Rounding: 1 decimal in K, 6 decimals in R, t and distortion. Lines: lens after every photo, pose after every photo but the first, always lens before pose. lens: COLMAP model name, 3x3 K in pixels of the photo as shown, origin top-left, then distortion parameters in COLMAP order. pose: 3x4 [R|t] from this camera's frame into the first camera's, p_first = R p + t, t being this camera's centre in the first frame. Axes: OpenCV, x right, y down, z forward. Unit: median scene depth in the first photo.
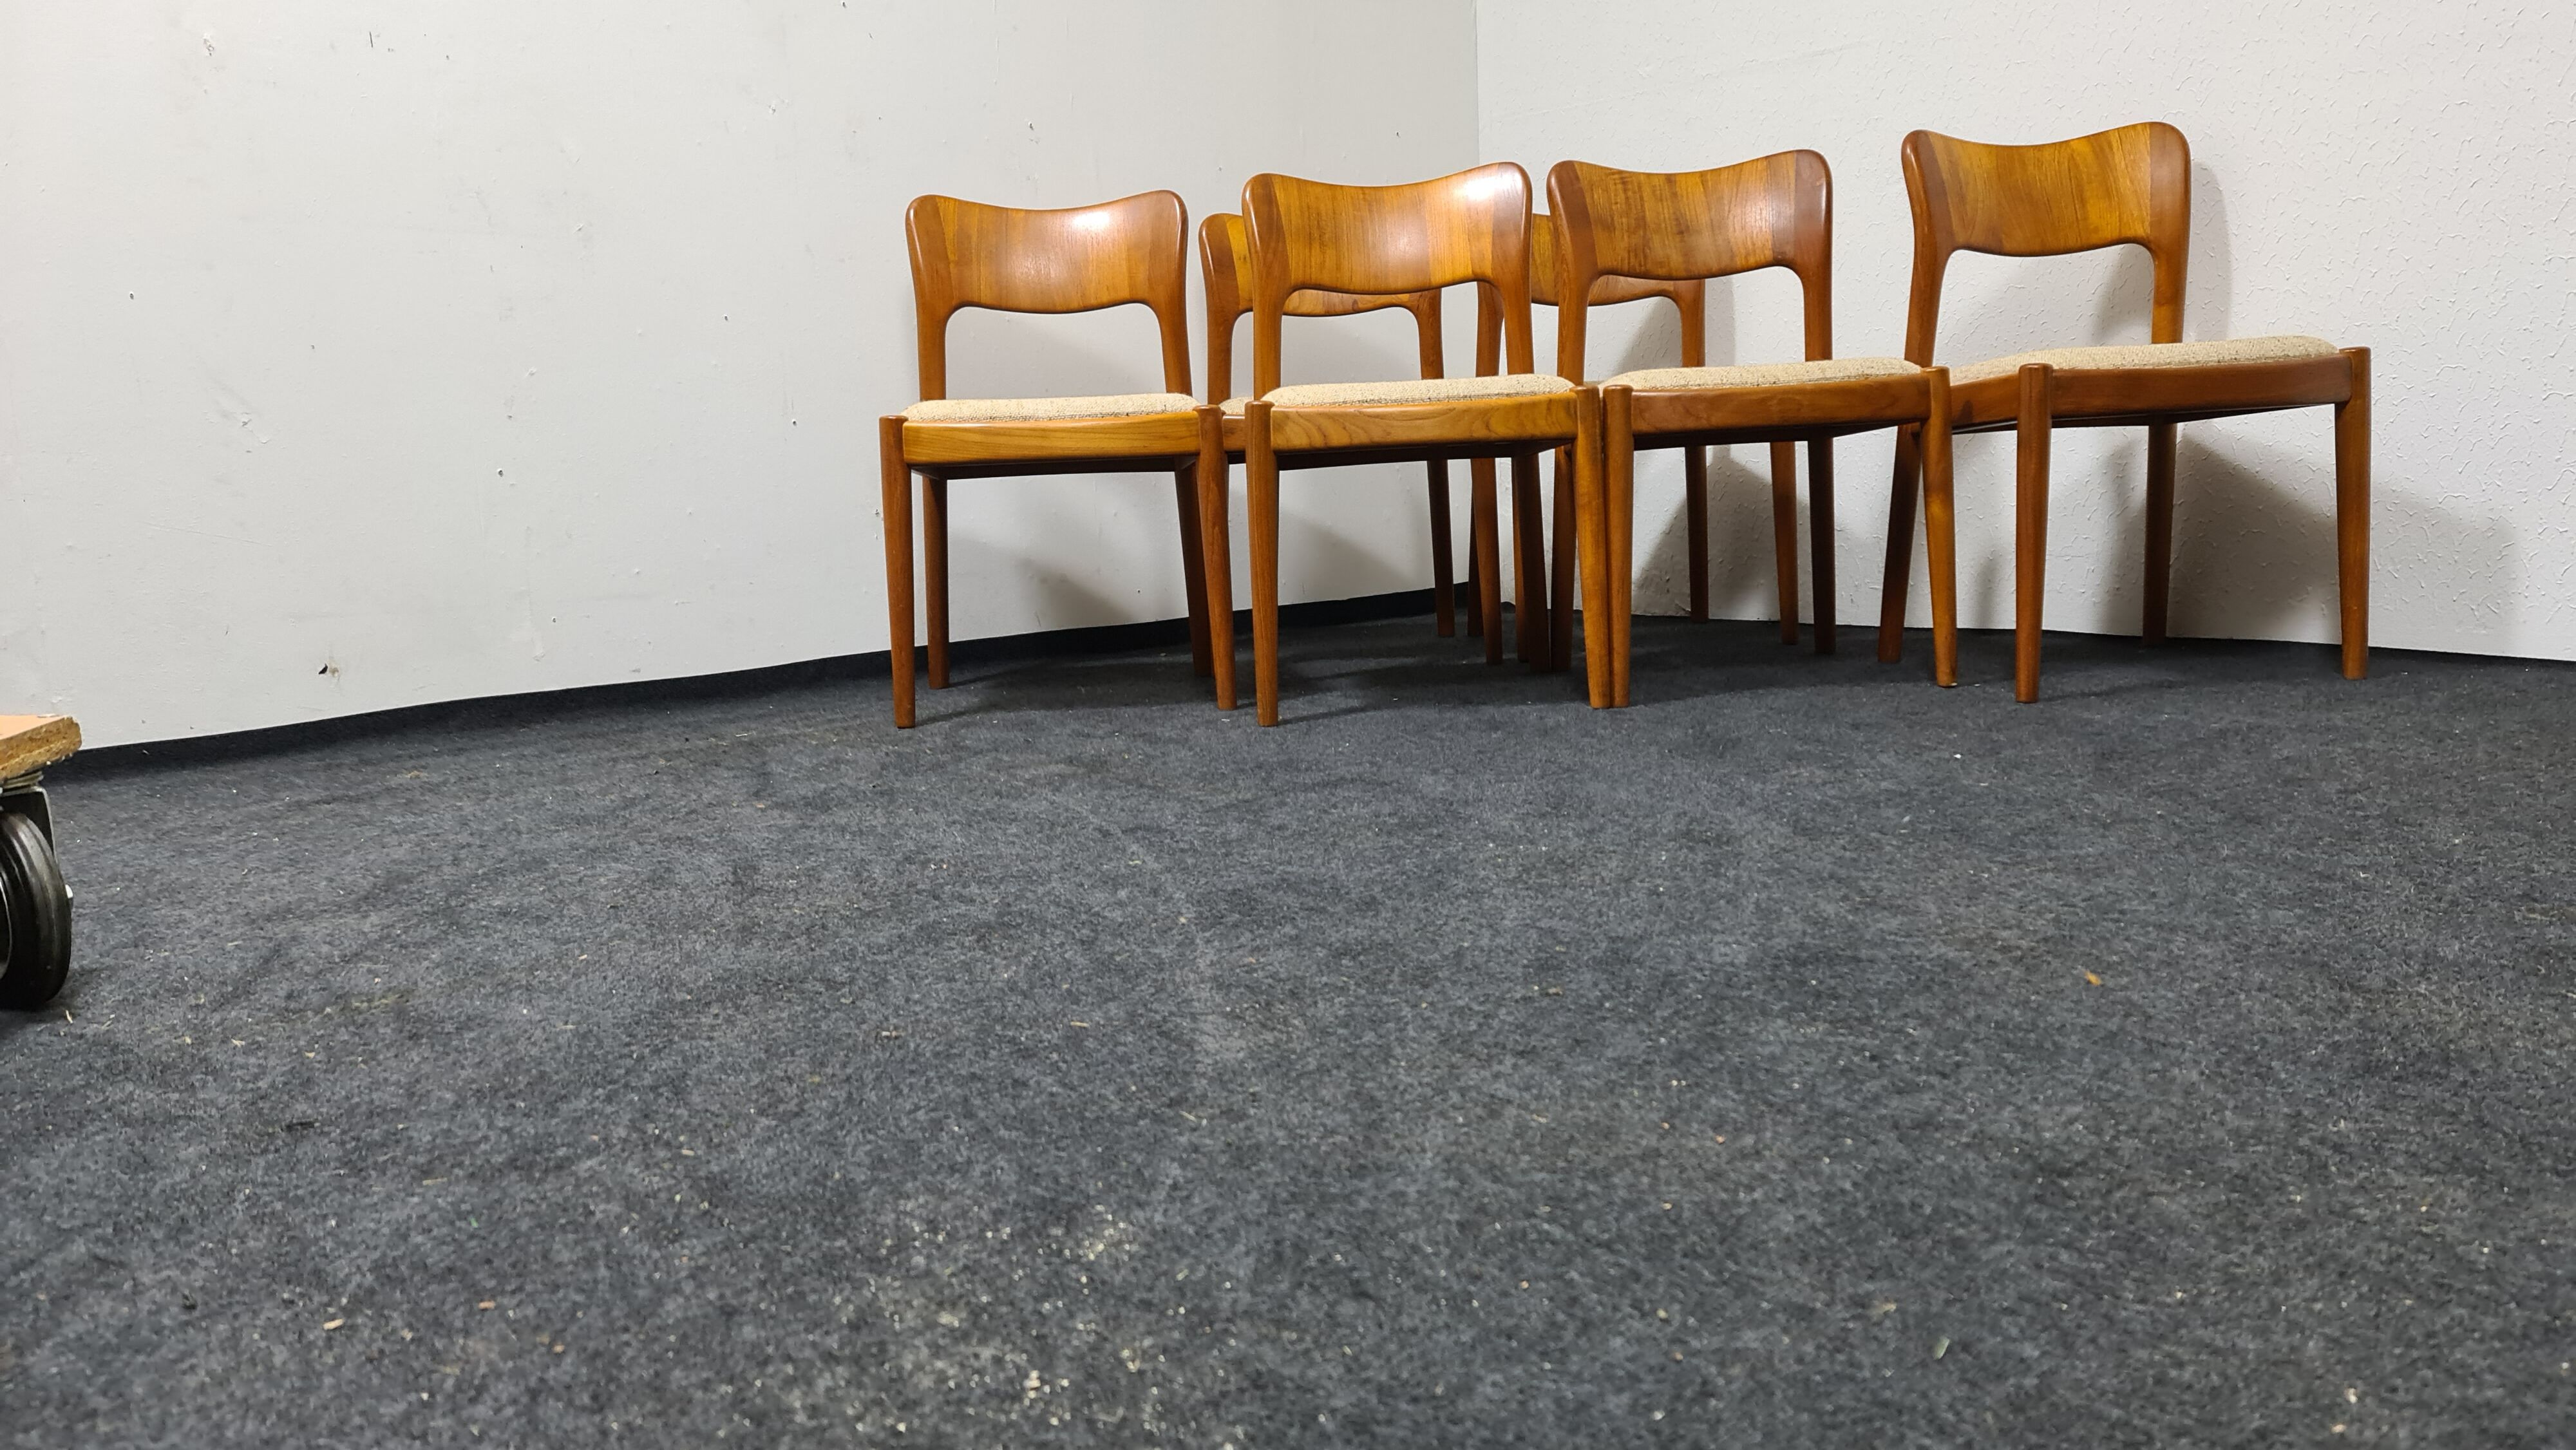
lens RADIAL K [[1845.3, 0, 1298.2], [0, 1845.3, 697.5], [0, 0, 1]] dist [0.047489, -0.006816]
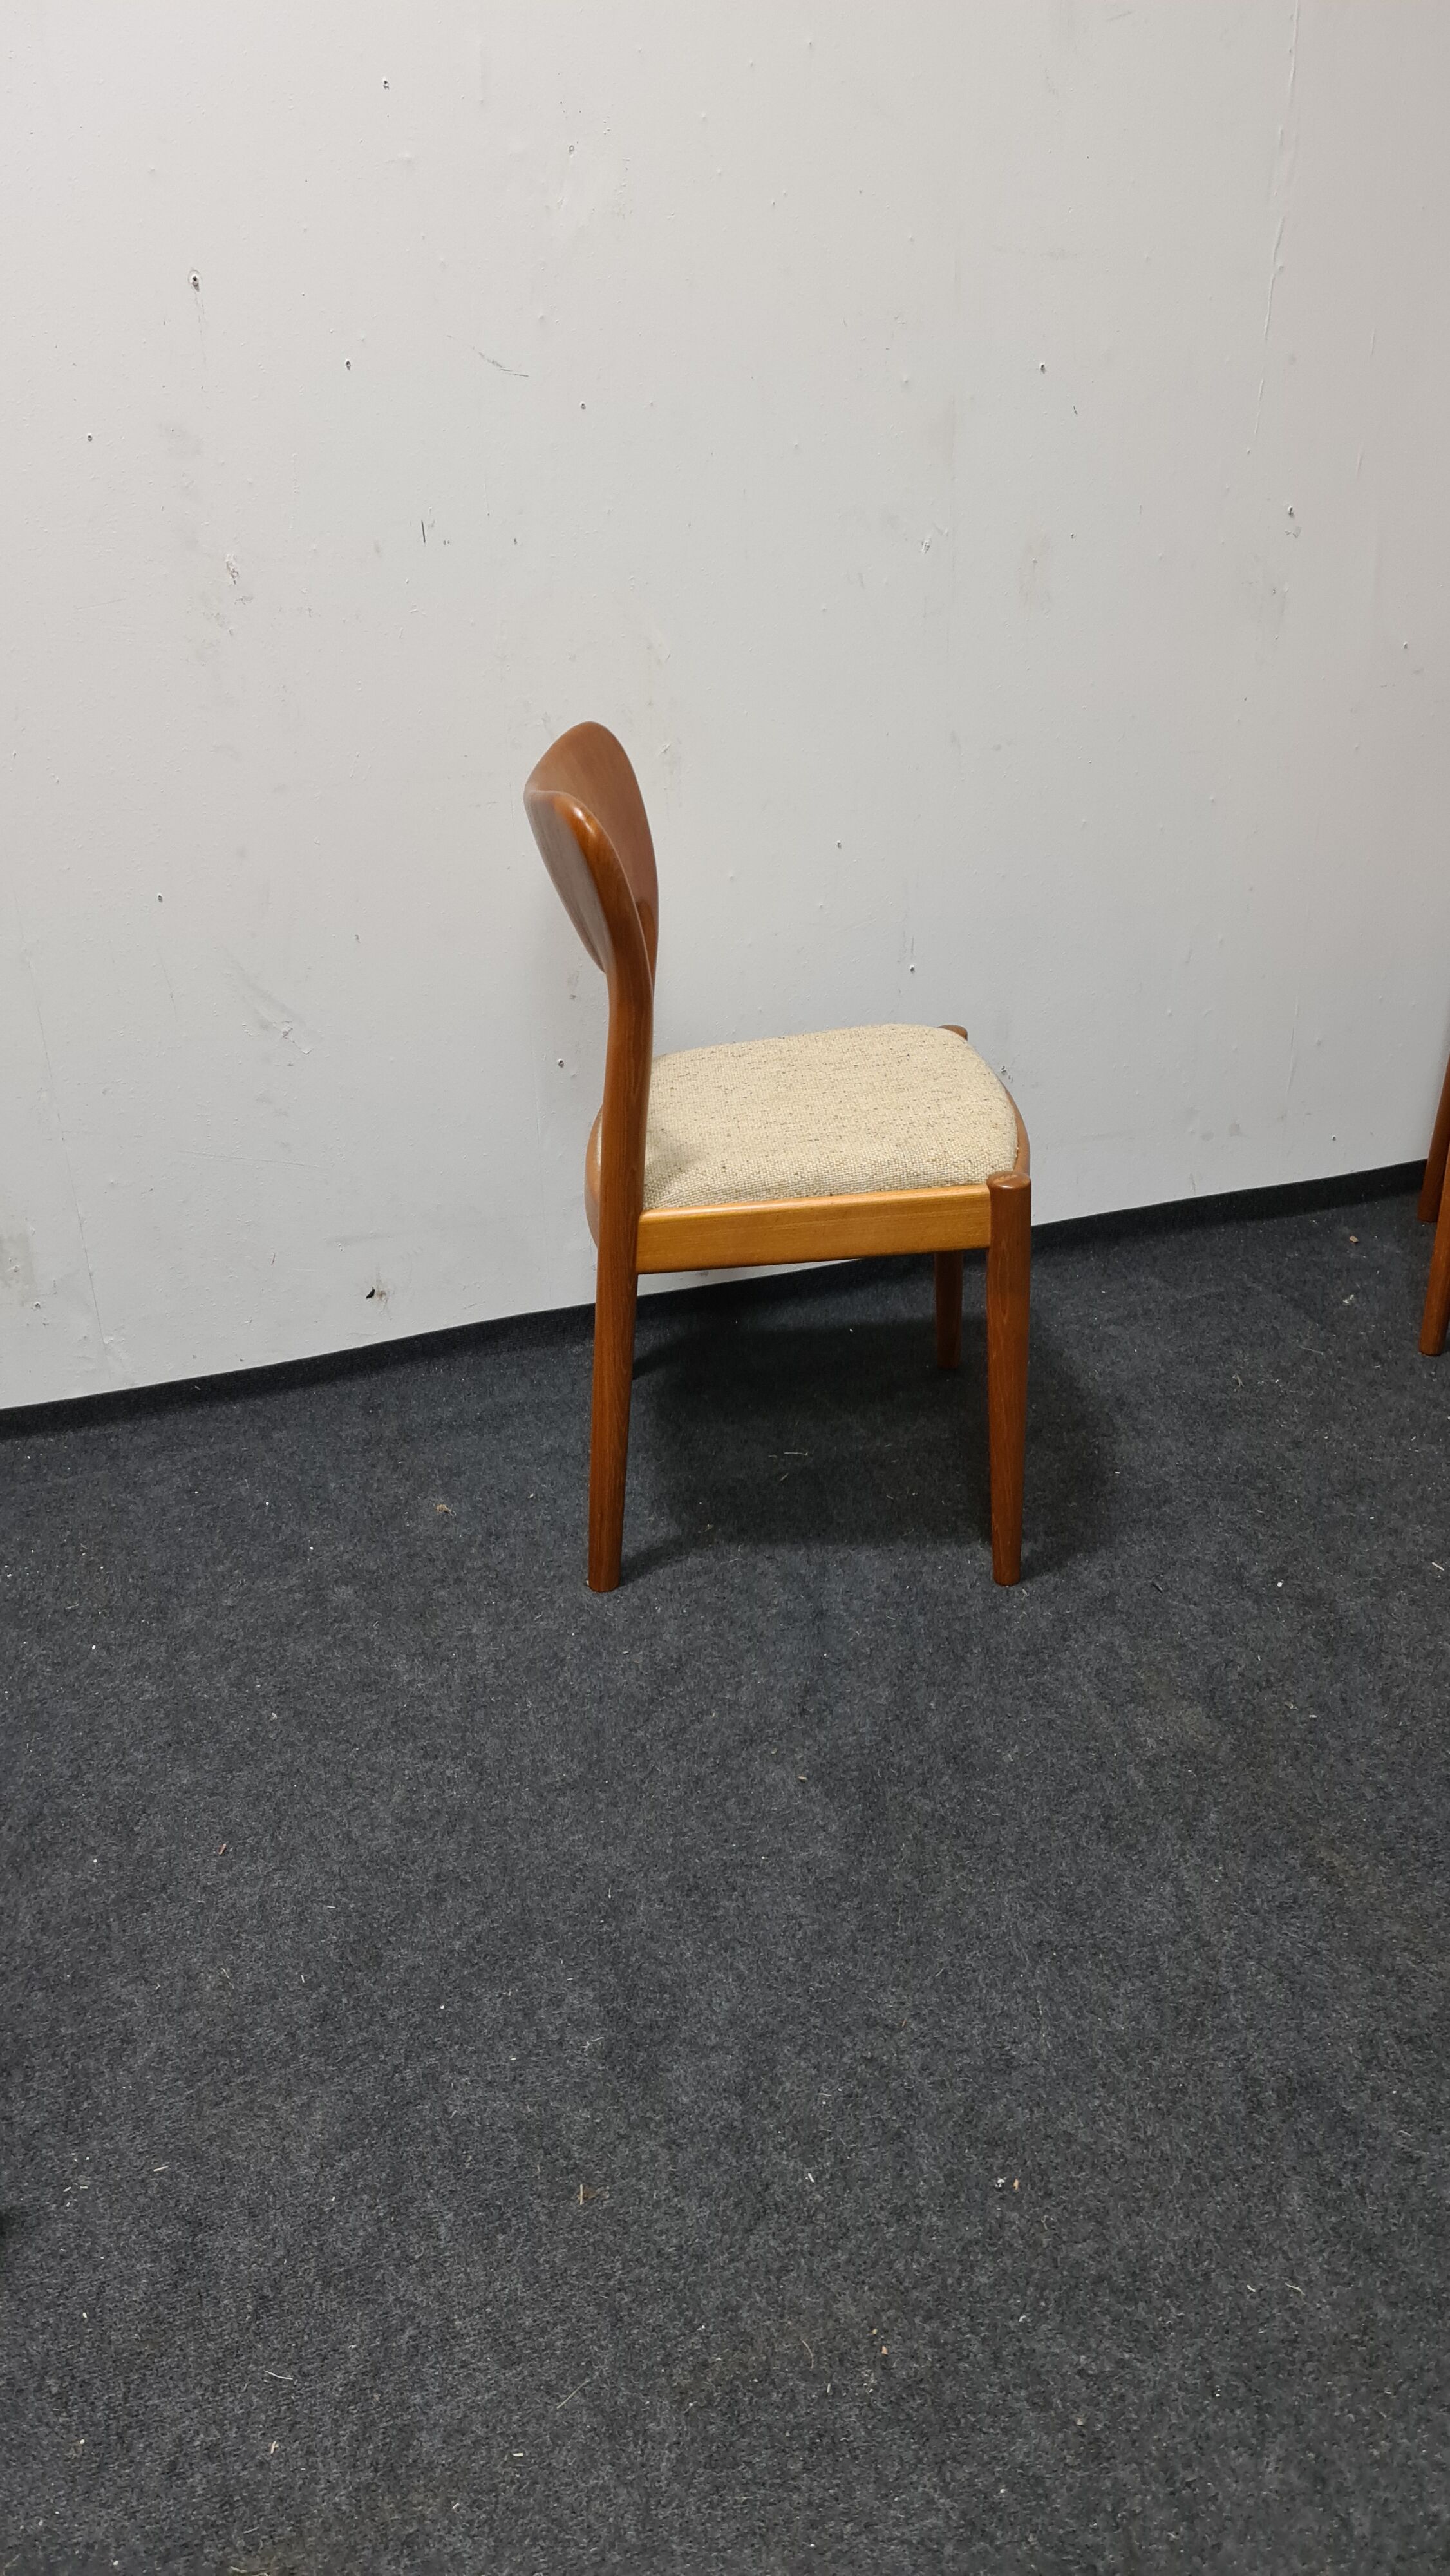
lens RADIAL K [[1838.6, 0, 725.0], [0, 1838.6, 1288.0], [0, 0, 1]] dist [0.051942, -0.022154]
pose [[0.930714, 0.171654, -0.322966, -0.086256], [-0.060655, 0.943239, 0.326530, -0.322052], [0.360684, -0.284316, 0.888297, 0.293384]]
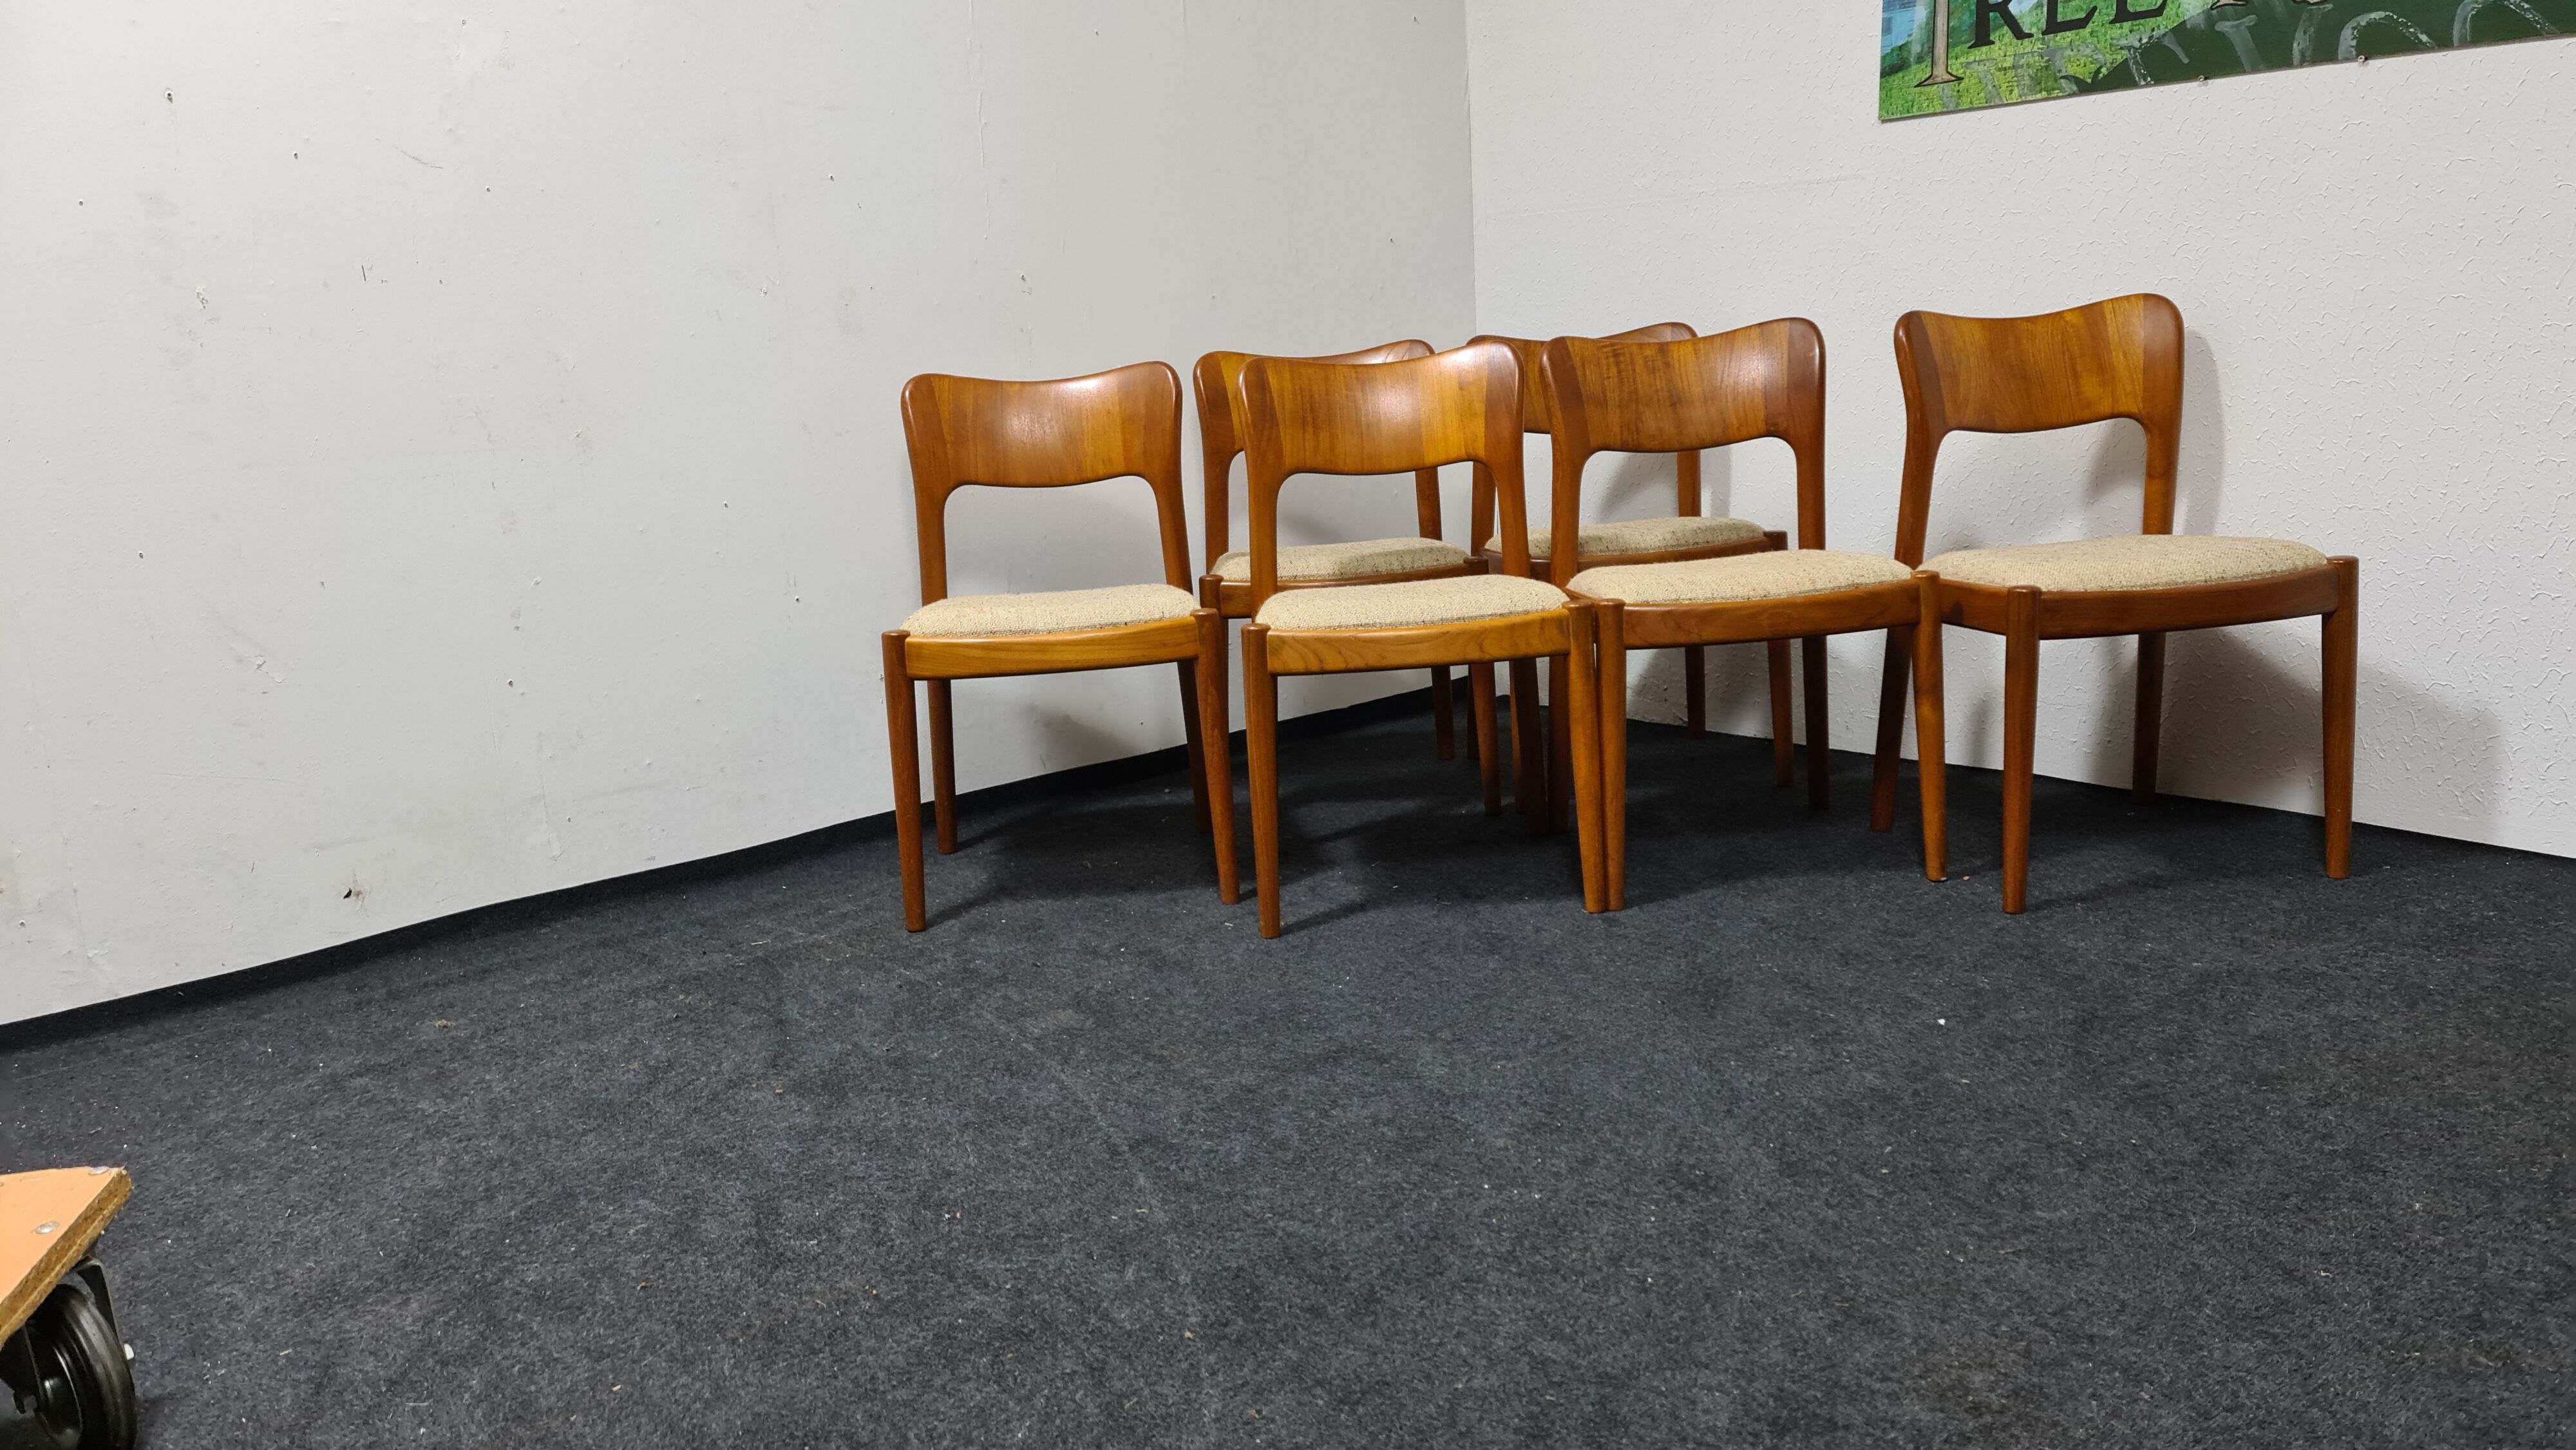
lens RADIAL K [[1840.1, 0, 1292.5], [0, 1840.1, 717.7], [0, 0, 1]] dist [0.054488, -0.034588]
pose [[0.999817, -0.017408, -0.007969, 0.006245], [0.017920, 0.997420, 0.069510, -0.178157], [0.006738, -0.069640, 0.997549, -0.009748]]
